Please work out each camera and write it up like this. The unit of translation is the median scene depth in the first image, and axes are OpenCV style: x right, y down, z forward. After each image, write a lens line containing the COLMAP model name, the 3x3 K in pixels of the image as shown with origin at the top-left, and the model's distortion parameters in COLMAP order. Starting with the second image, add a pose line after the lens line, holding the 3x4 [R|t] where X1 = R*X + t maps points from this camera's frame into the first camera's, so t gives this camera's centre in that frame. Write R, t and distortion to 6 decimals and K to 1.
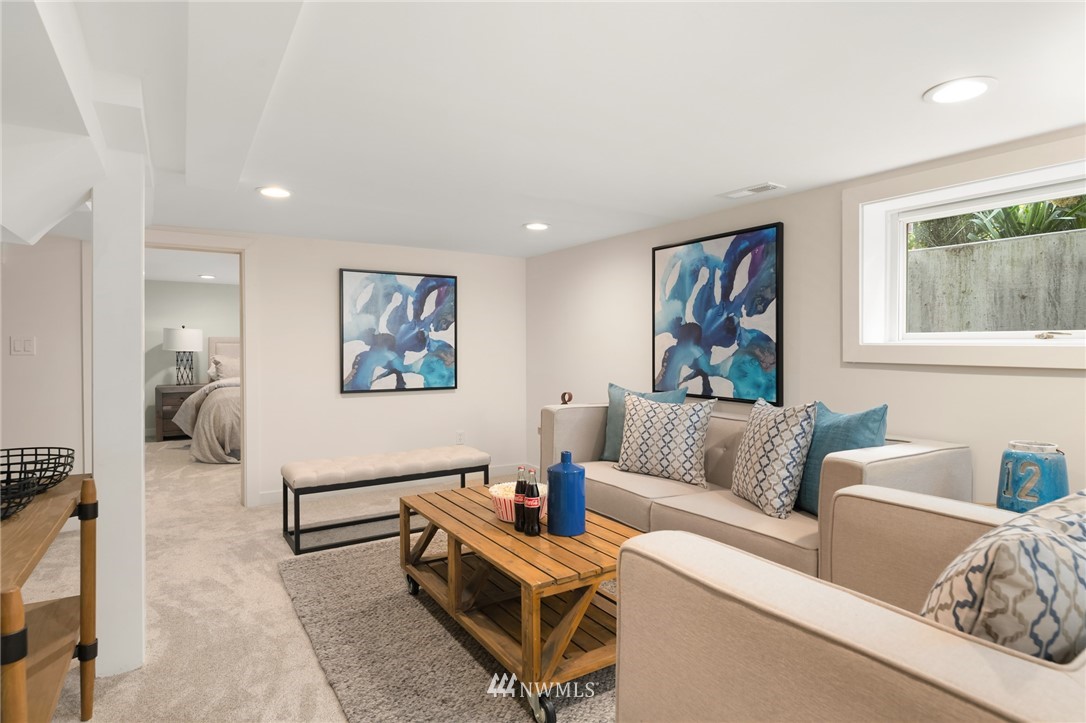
lens RADIAL K [[591.5, 0, 537.3], [0, 591.5, 347.3], [0, 0, 1]] dist [-0.000638, -0.000102]
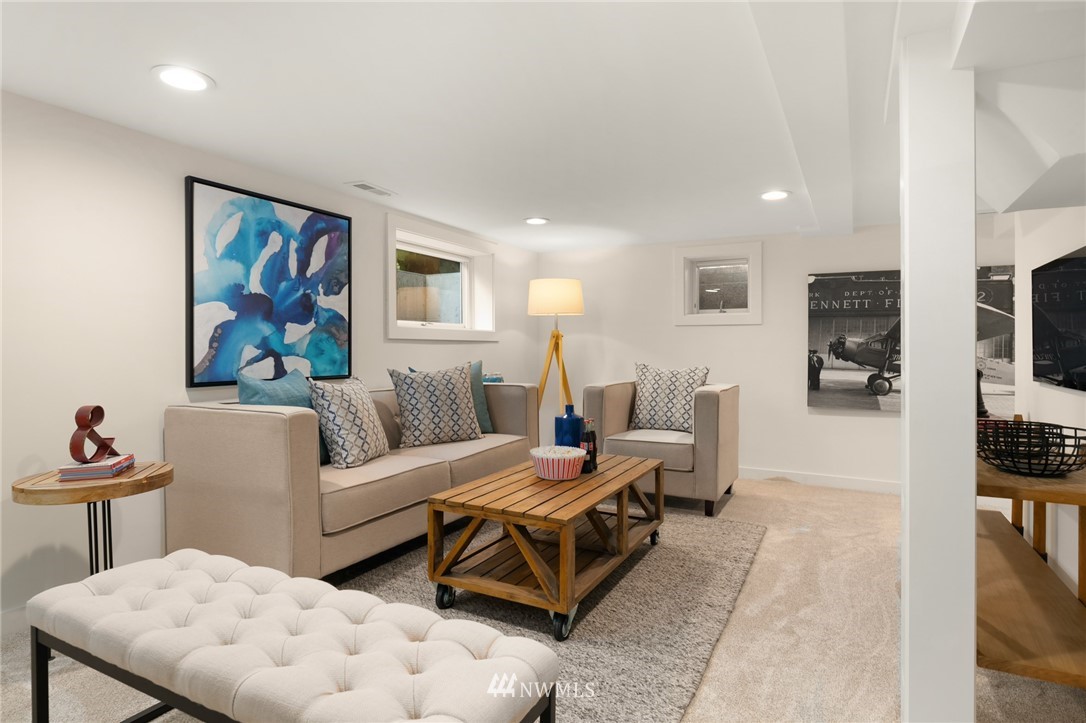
lens RADIAL K [[591.5, 0, 537.3], [0, 591.5, 347.3], [0, 0, 1]] dist [-0.000638, -0.000102]
pose [[-0.498603, -0.000087, 0.866830, -0.661609], [0.003666, 0.999991, 0.002209, 0.033889], [-0.866822, 0.004279, -0.498599, 1.091308]]
